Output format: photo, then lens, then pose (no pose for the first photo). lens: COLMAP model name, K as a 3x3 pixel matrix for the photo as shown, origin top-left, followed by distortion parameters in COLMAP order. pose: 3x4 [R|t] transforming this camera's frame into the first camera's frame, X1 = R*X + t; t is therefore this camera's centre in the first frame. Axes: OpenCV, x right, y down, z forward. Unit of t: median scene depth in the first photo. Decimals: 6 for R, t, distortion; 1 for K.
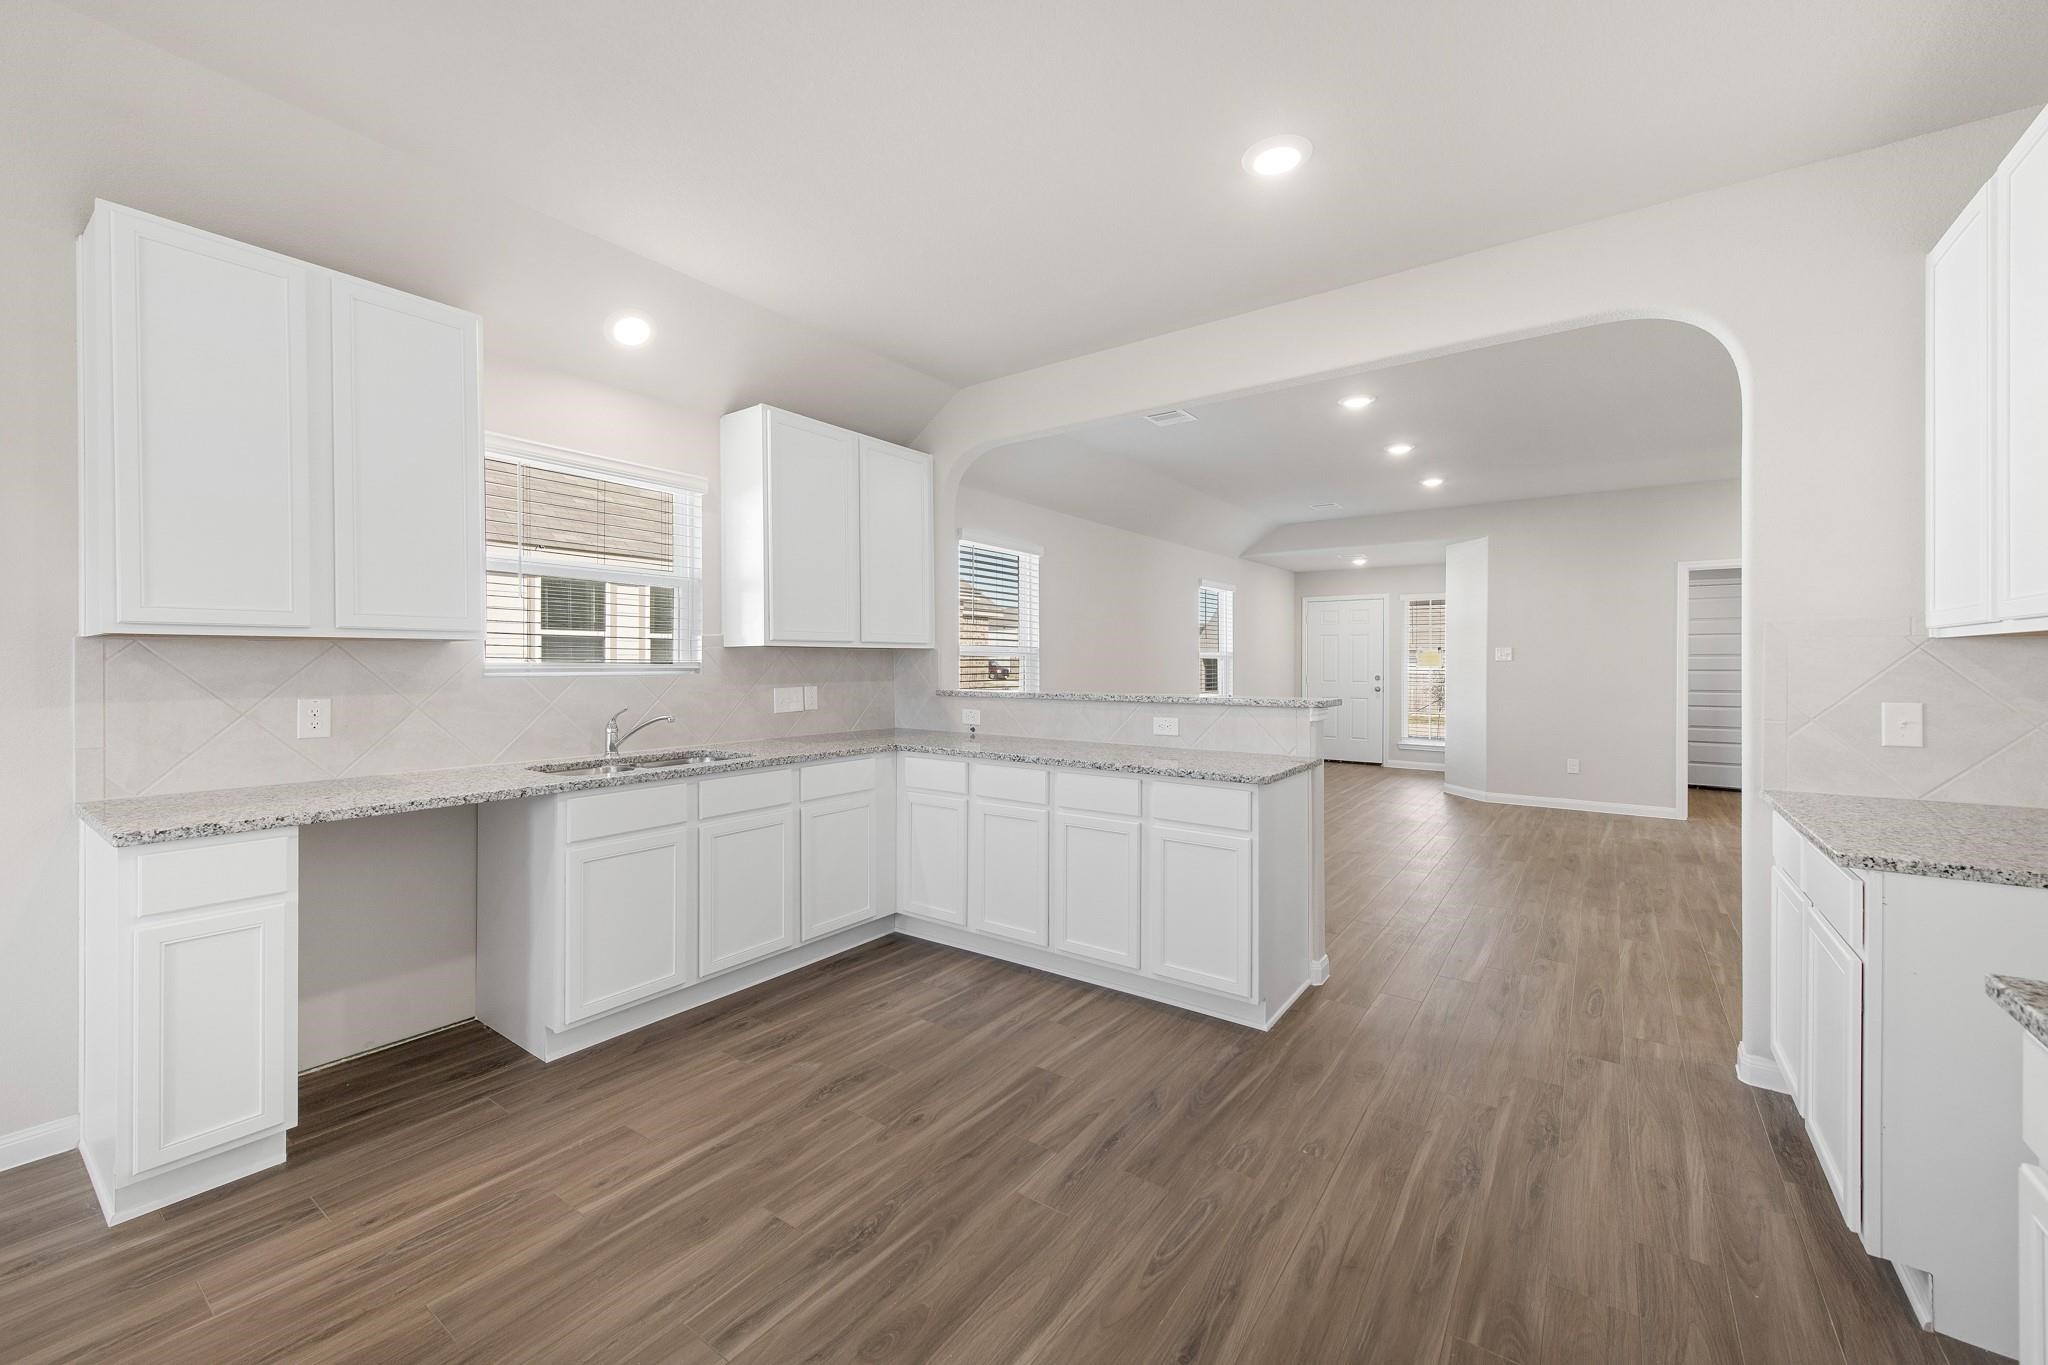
lens RADIAL K [[811.2, 0, 1024.4], [0, 811.2, 669.6], [0, 0, 1]] dist [0.010129, 0.001274]
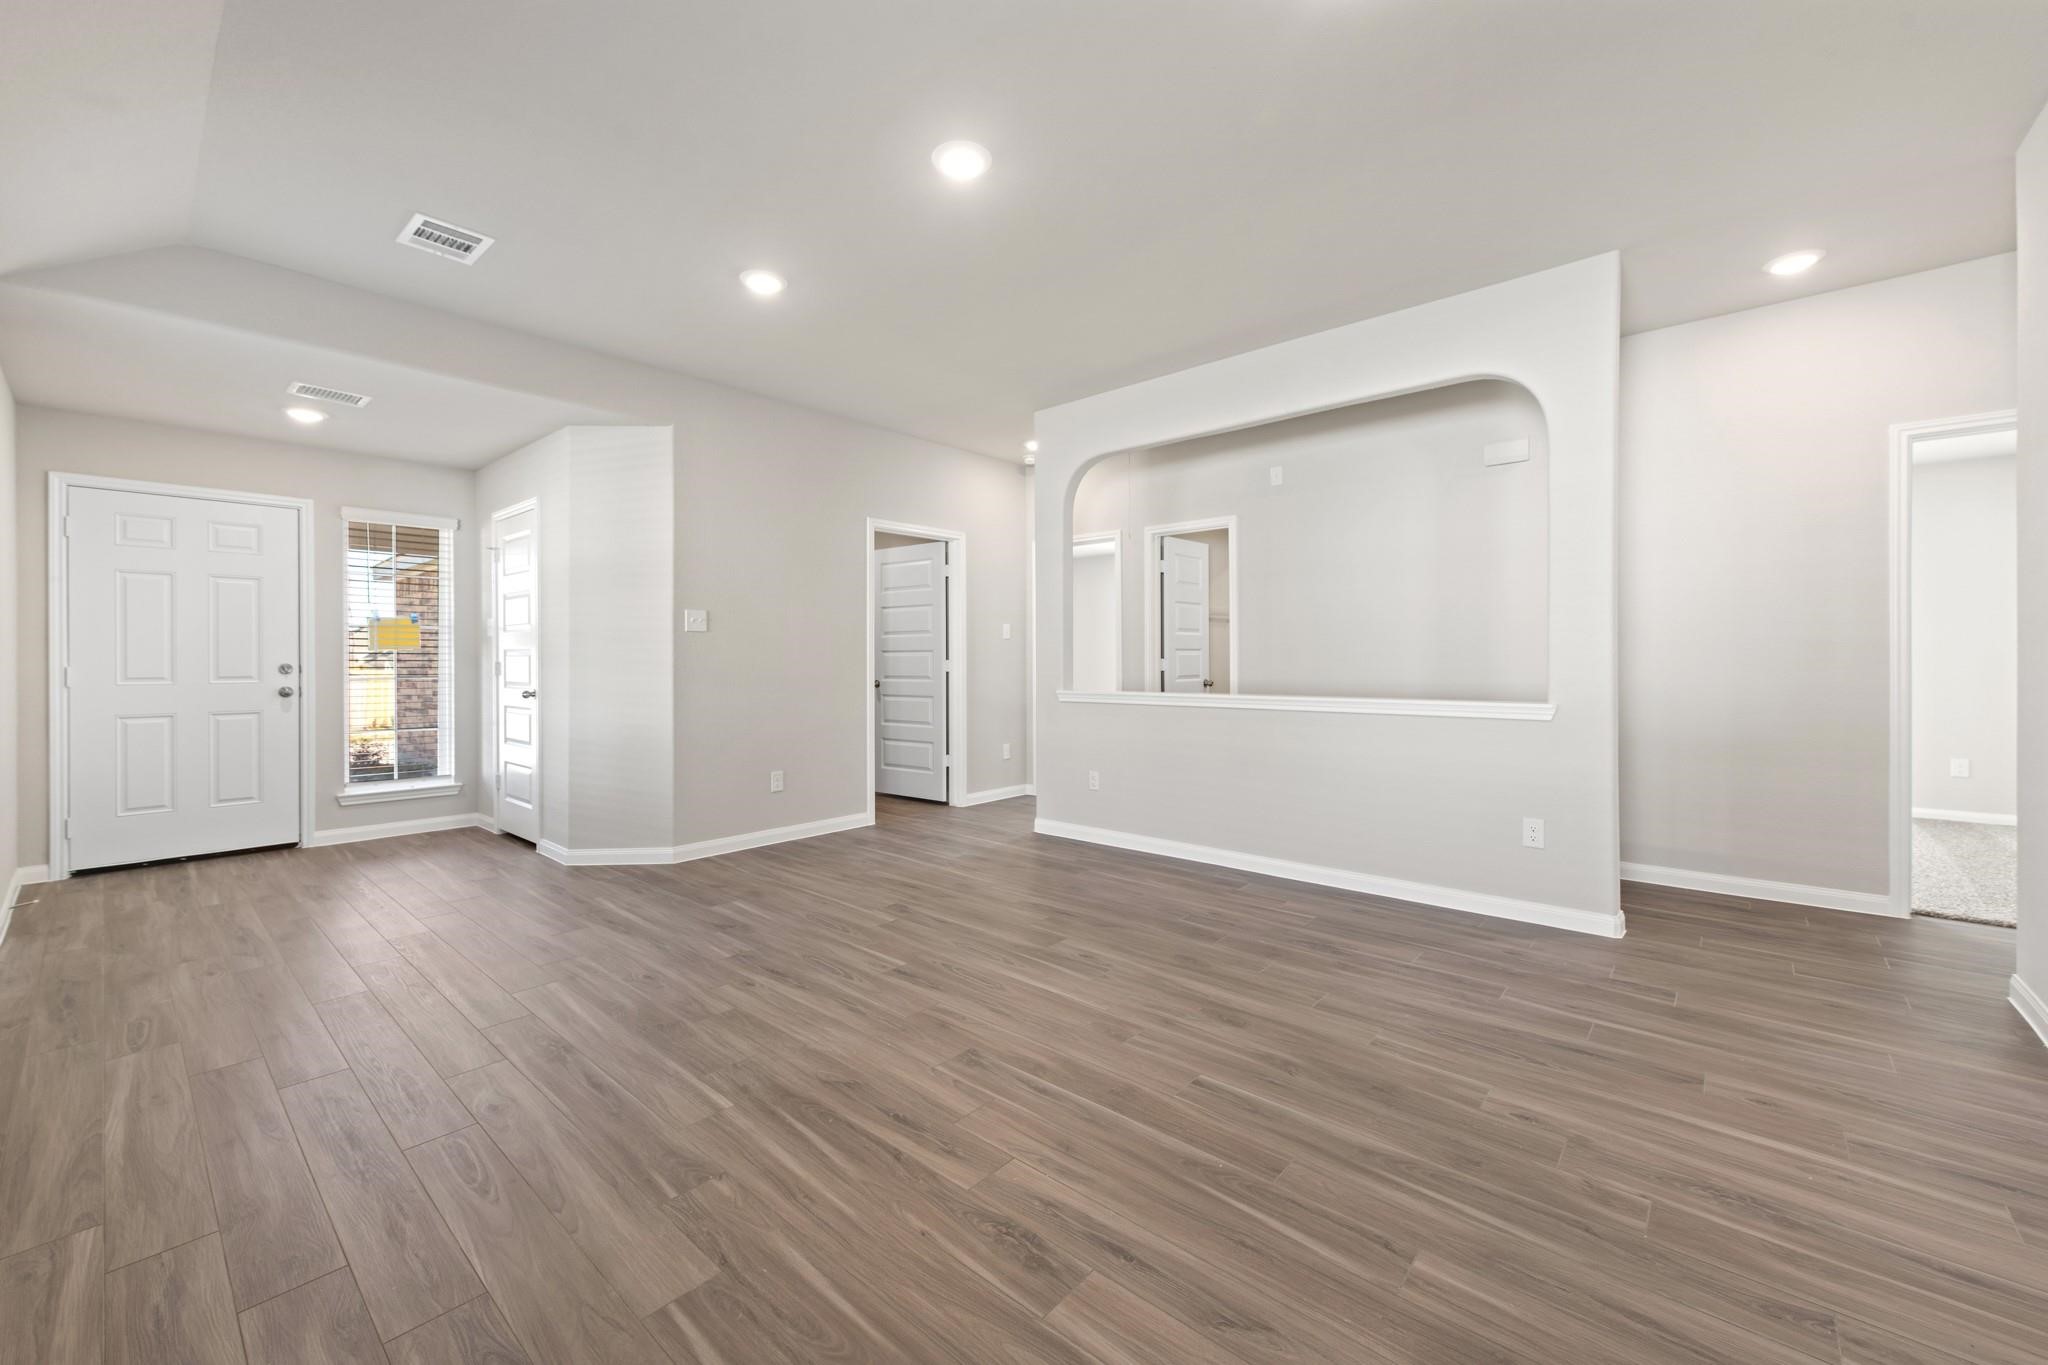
lens RADIAL K [[811.2, 0, 1020.7], [0, 811.2, 661.7], [0, 0, 1]] dist [0.010129, 0.001274]
pose [[0.103320, -0.003411, 0.994642, -0.009577], [0.011754, 0.999928, 0.002208, 0.010249], [-0.994579, 0.011463, 0.103353, 0.523688]]
